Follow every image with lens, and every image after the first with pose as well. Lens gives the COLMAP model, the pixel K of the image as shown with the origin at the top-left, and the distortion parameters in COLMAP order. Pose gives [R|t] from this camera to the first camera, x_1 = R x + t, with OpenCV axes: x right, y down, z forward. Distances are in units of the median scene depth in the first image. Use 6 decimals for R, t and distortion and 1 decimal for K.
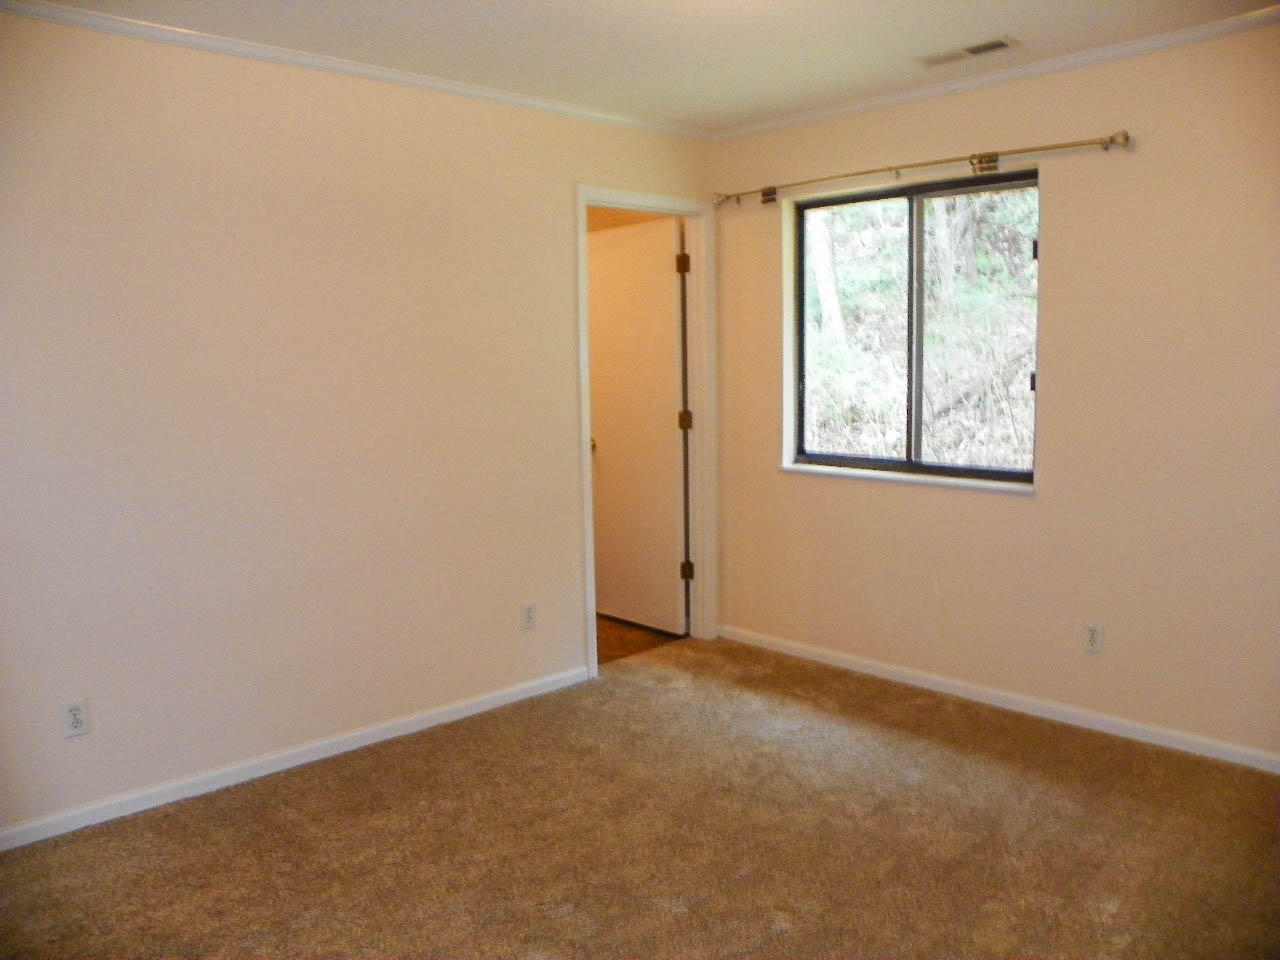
lens RADIAL K [[982.4, 0, 641.0], [0, 982.4, 497.1], [0, 0, 1]] dist [-0.097217, 0.001020]
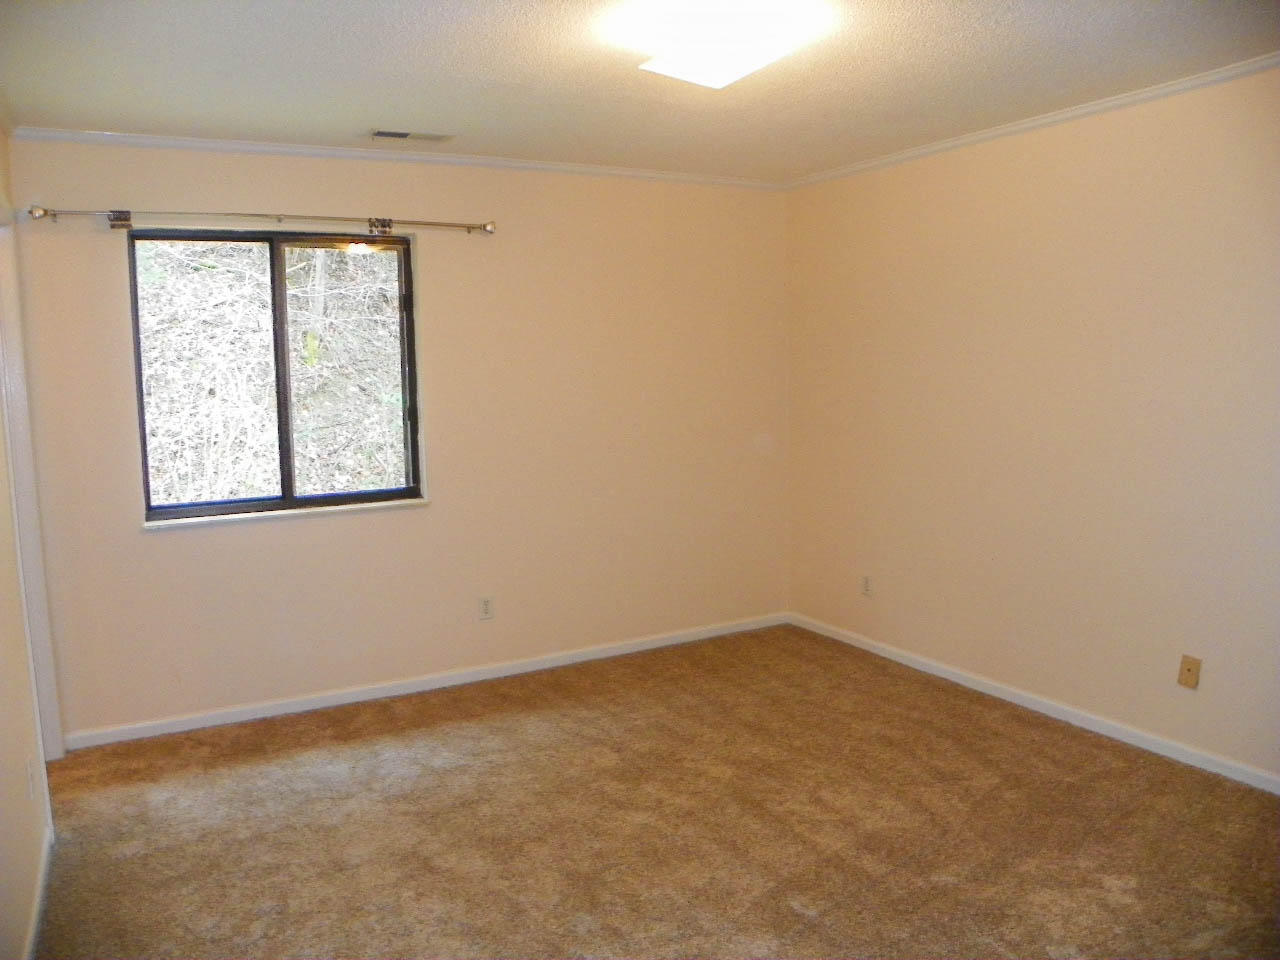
lens RADIAL K [[965.5, 0, 640.0], [0, 965.5, 480.0], [0, 0, 1]] dist [-0.155966, 0.098992]
pose [[0.257513, -0.095826, 0.961511, -0.602105], [0.165199, 0.984786, 0.053902, -0.047718], [-0.952048, 0.144960, 0.269426, 0.379273]]
